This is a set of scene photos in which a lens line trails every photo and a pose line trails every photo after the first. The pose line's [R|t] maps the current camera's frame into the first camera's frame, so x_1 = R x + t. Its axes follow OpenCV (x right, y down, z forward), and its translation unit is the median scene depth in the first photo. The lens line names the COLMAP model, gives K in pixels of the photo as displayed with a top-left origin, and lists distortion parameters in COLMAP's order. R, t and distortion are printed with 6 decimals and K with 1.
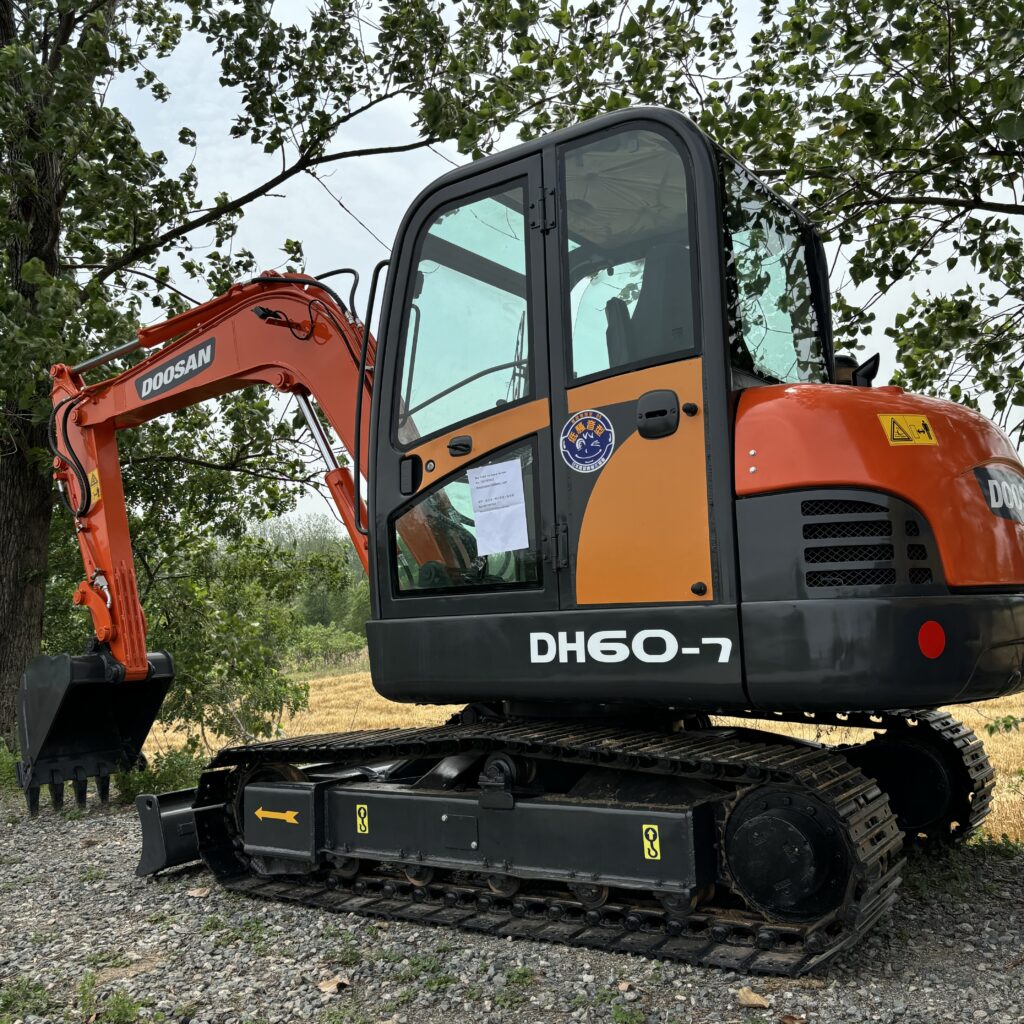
lens RADIAL K [[1045.6, 0, 514.6], [0, 1045.6, 504.5], [0, 0, 1]] dist [0.026575, 0.000000]
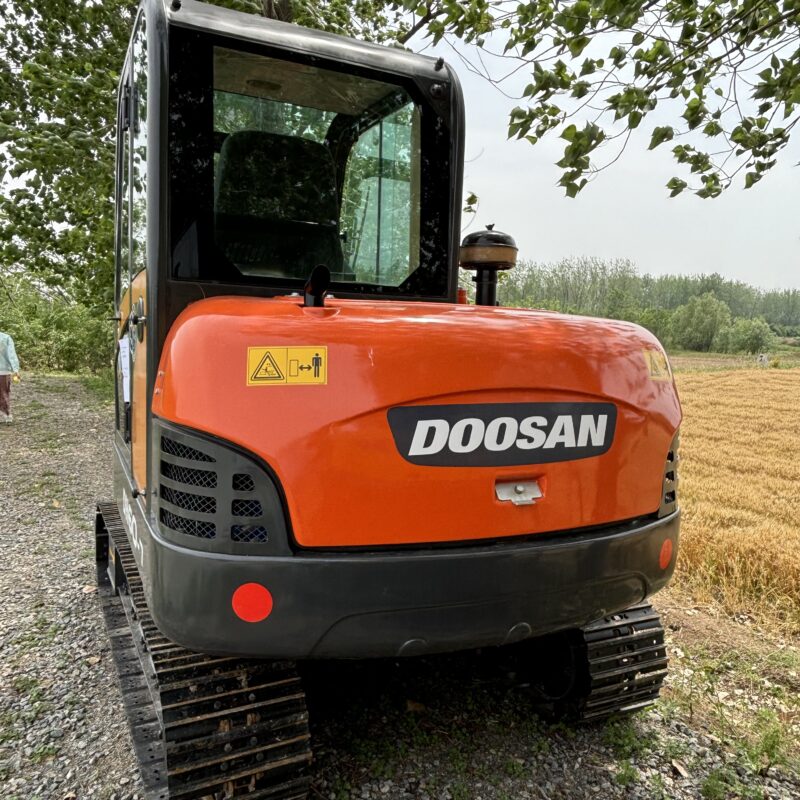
lens RADIAL K [[687.4, 0, 405.9], [0, 687.4, 402.7], [0, 0, 1]] dist [0.064401, -0.088940]
pose [[0.880562, 0.118448, -0.458891, 0.655900], [-0.018425, 0.976089, 0.216589, -0.150606], [0.473573, -0.182265, 0.861689, 0.481797]]
